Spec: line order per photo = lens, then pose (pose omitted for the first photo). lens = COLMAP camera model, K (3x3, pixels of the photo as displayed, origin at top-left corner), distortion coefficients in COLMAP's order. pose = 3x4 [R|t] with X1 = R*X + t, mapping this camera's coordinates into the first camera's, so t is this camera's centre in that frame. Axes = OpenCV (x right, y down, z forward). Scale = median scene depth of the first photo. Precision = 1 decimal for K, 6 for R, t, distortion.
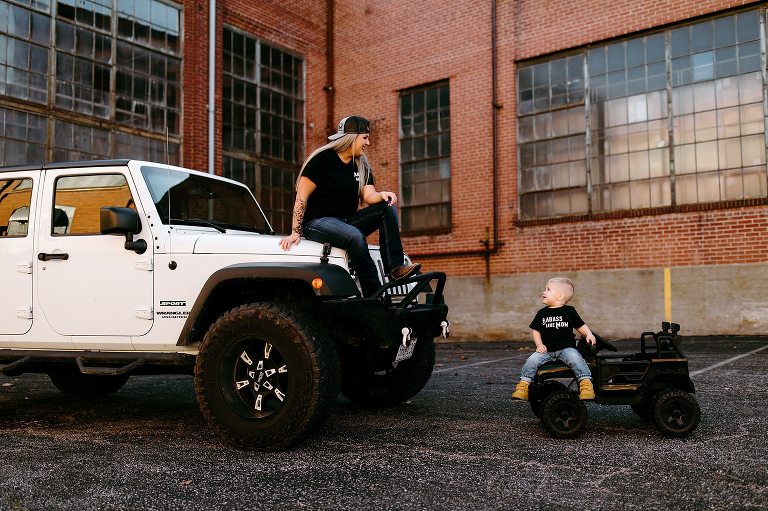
lens RADIAL K [[755.3, 0, 393.4], [0, 755.3, 257.4], [0, 0, 1]] dist [0.007507, -0.002888]
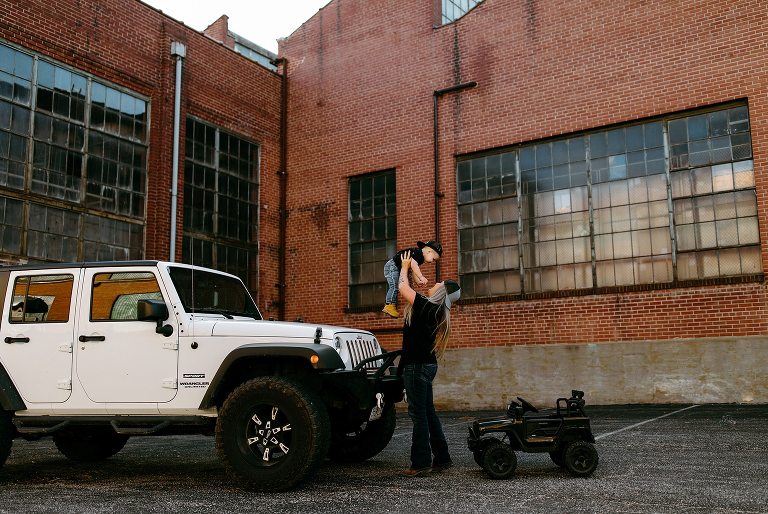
lens RADIAL K [[770.2, 0, 397.4], [0, 770.2, 256.9], [0, 0, 1]] dist [0.011309, -0.004691]
pose [[0.996079, 0.010780, 0.087813, -0.022531], [-0.002652, 0.995741, -0.092161, -0.006951], [-0.088432, 0.091566, 0.991865, -0.108102]]
